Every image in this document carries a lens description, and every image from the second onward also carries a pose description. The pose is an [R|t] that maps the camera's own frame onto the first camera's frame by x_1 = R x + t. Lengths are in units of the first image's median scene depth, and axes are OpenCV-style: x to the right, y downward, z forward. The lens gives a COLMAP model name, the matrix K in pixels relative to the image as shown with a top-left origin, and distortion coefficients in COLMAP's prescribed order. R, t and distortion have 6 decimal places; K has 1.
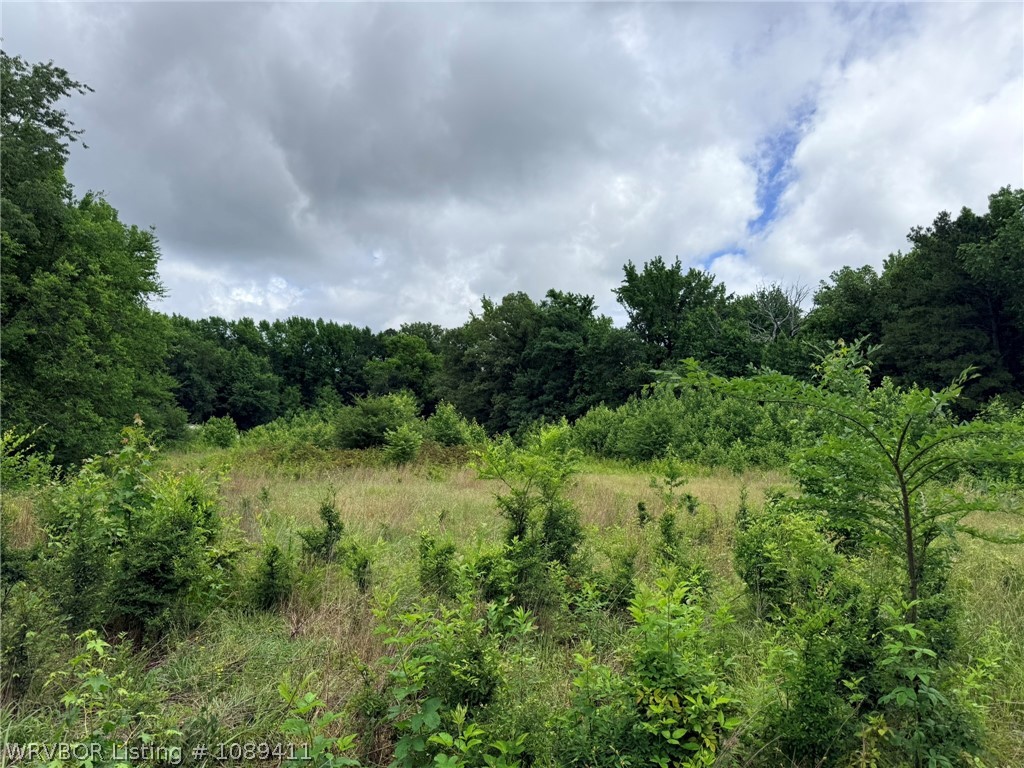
lens RADIAL K [[710.6, 0, 512.3], [0, 710.6, 398.2], [0, 0, 1]] dist [0.125371, -0.216746]
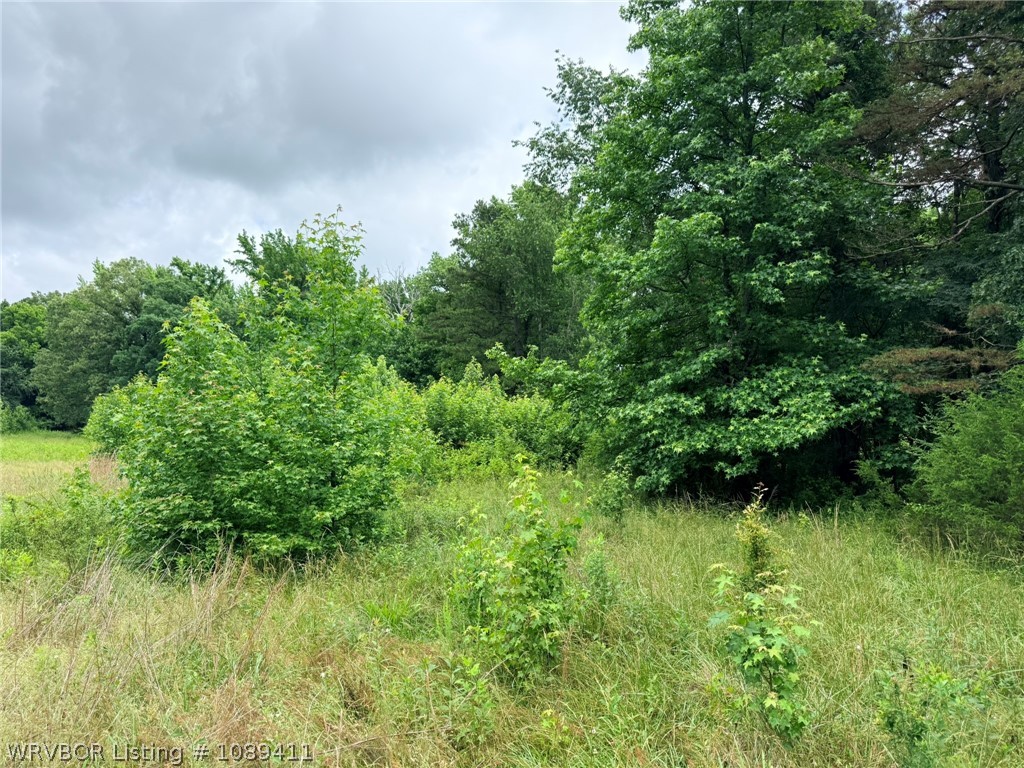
lens RADIAL K [[716.7, 0, 517.7], [0, 716.7, 394.4], [0, 0, 1]] dist [0.022562, -0.024631]
pose [[0.950475, 0.010331, 0.310628, 0.188040], [-0.012824, 0.999900, 0.005985, 0.007431], [-0.310535, -0.009672, 0.950513, 0.007158]]
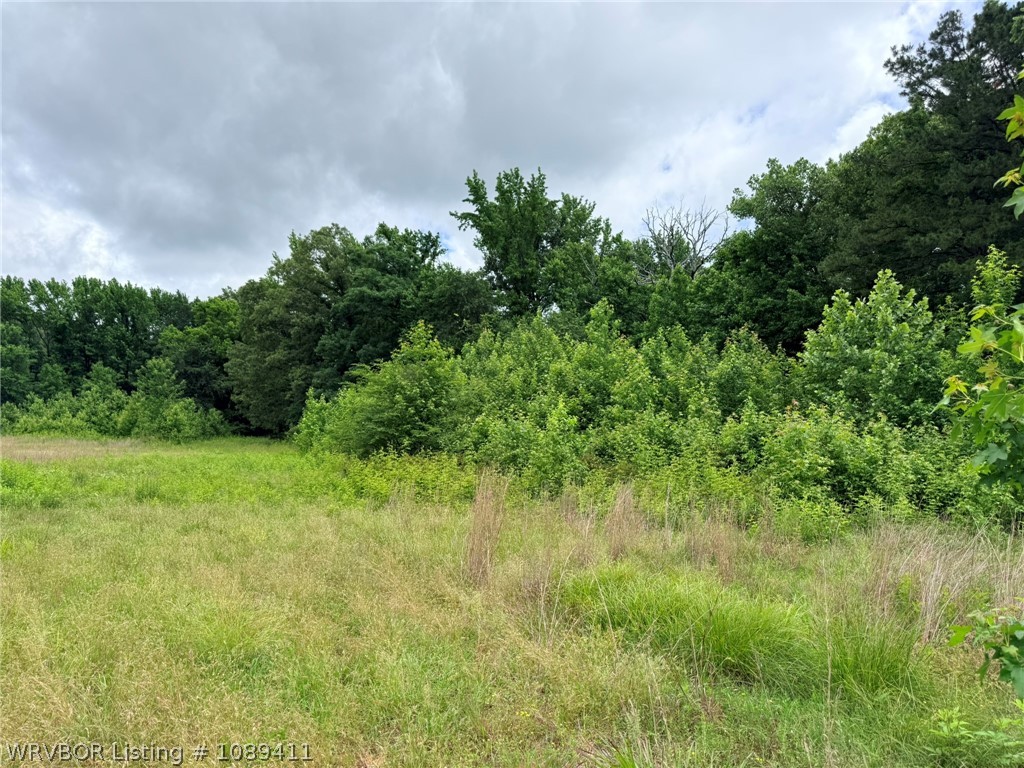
lens RADIAL K [[699.9, 0, 514.2], [0, 699.9, 399.0], [0, 0, 1]] dist [0.078360, -0.080658]
pose [[0.993379, -0.003336, 0.114831, 0.108073], [0.002747, 0.999982, 0.005284, 0.023508], [-0.114847, -0.004934, 0.993371, 0.271155]]
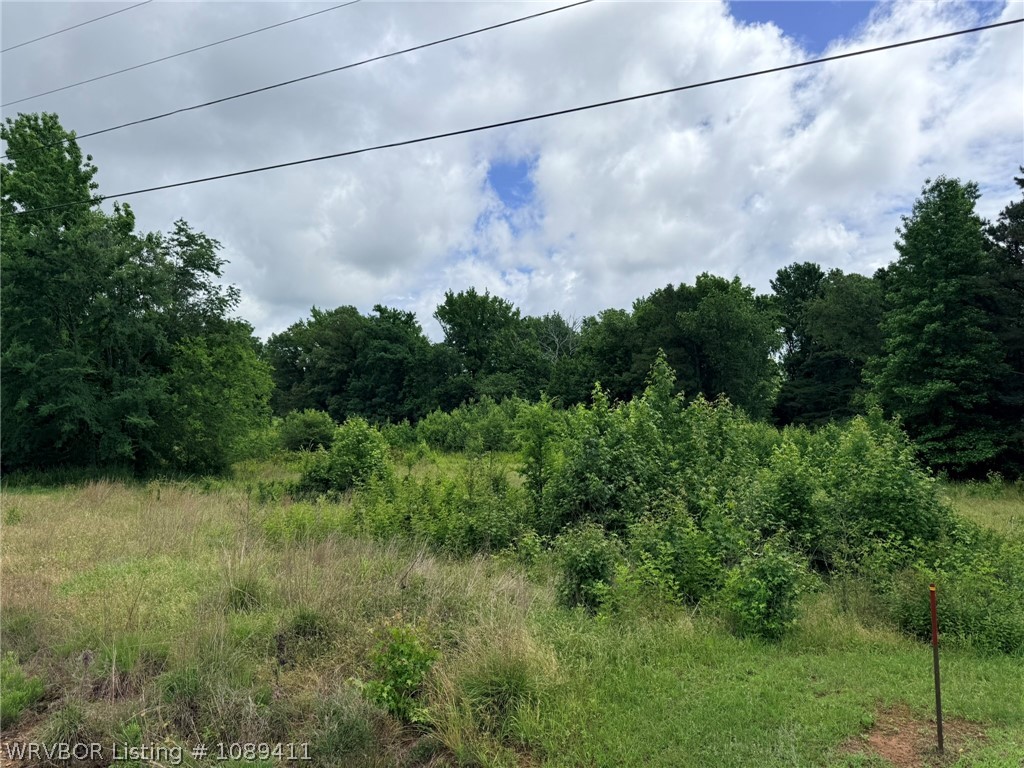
lens RADIAL K [[716.7, 0, 517.7], [0, 716.7, 394.4], [0, 0, 1]] dist [0.022562, -0.024631]
pose [[0.949364, 0.003943, 0.314154, -0.097985], [-0.007903, 0.999905, 0.011331, -0.022840], [-0.314079, -0.013240, 0.949304, -0.183588]]
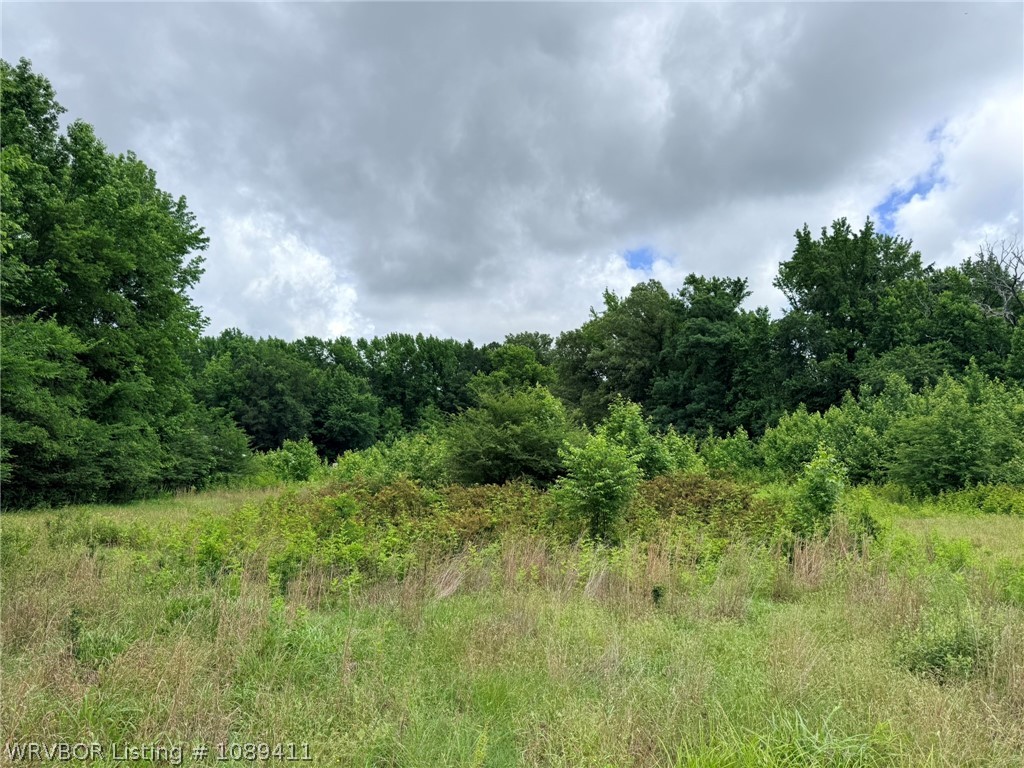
lens RADIAL K [[710.6, 0, 512.3], [0, 710.6, 398.2], [0, 0, 1]] dist [0.125371, -0.216746]
pose [[0.990023, -0.040066, -0.135090, -0.043456], [0.036019, 0.998830, -0.032269, 0.008472], [0.136225, 0.027081, 0.990308, 0.162520]]
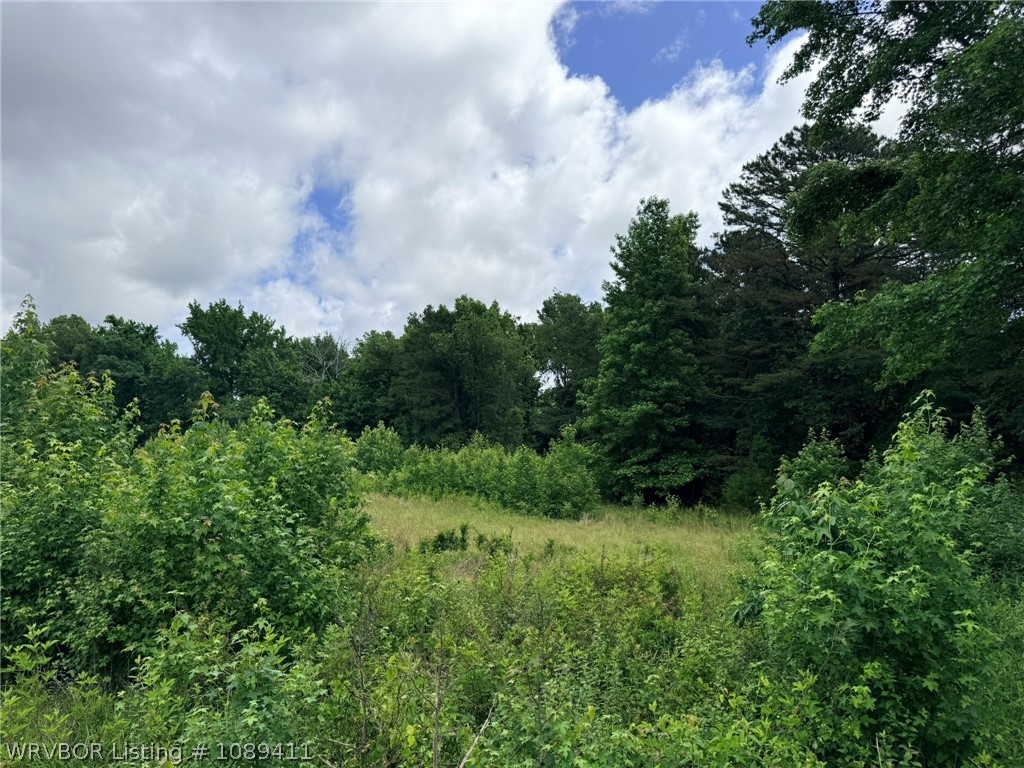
lens RADIAL K [[710.6, 0, 512.3], [0, 710.6, 398.2], [0, 0, 1]] dist [0.125371, -0.216746]
pose [[0.840699, 0.034142, 0.540425, -0.016665], [-0.020538, 0.999303, -0.031183, -0.016509], [-0.541113, 0.015116, 0.840814, -0.162328]]
